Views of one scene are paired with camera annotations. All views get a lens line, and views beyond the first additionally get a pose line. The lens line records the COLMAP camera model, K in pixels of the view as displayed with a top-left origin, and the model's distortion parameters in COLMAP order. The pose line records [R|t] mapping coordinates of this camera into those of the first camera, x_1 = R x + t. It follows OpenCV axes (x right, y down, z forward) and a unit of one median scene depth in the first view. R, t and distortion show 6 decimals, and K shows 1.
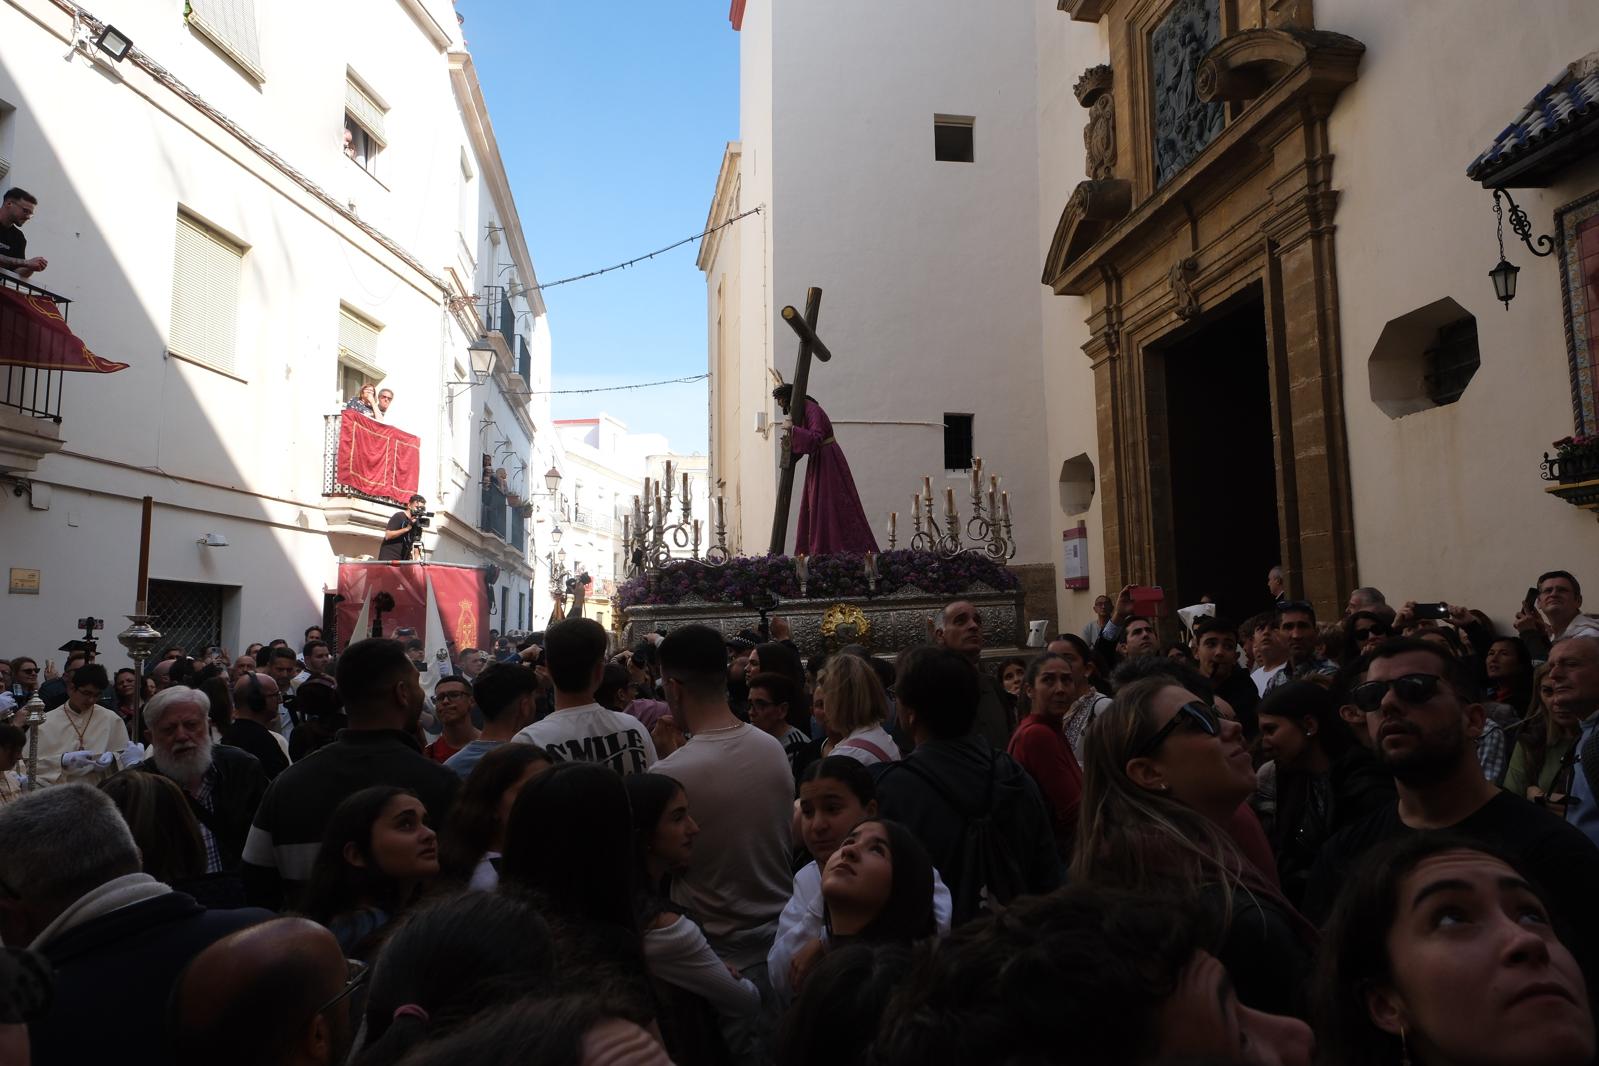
lens RADIAL K [[1098.4, 0, 792.3], [0, 1098.4, 561.6], [0, 0, 1]] dist [-0.001319, 0.001416]
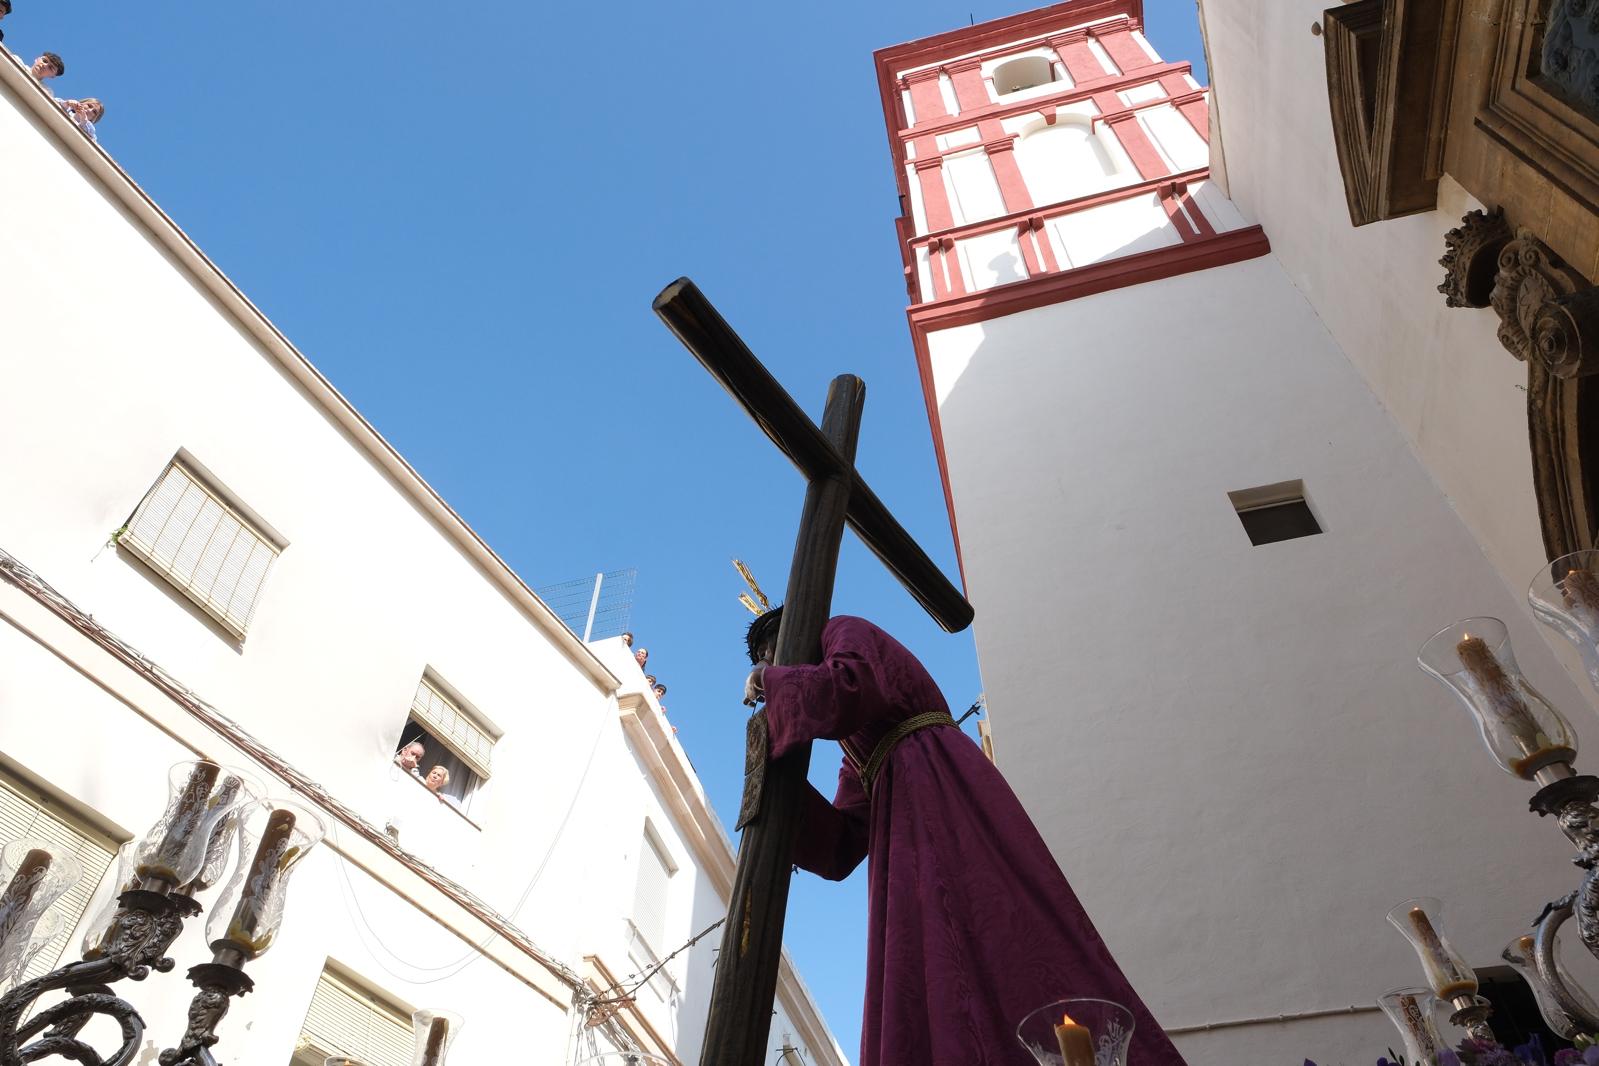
lens RADIAL K [[1098.4, 0, 792.3], [0, 1098.4, 561.6], [0, 0, 1]] dist [-0.001319, 0.001416]
pose [[0.922406, -0.276161, -0.270005, 0.073415], [0.008802, 0.713943, -0.700149, 0.047034], [0.386122, 0.643445, 0.660976, 0.643498]]
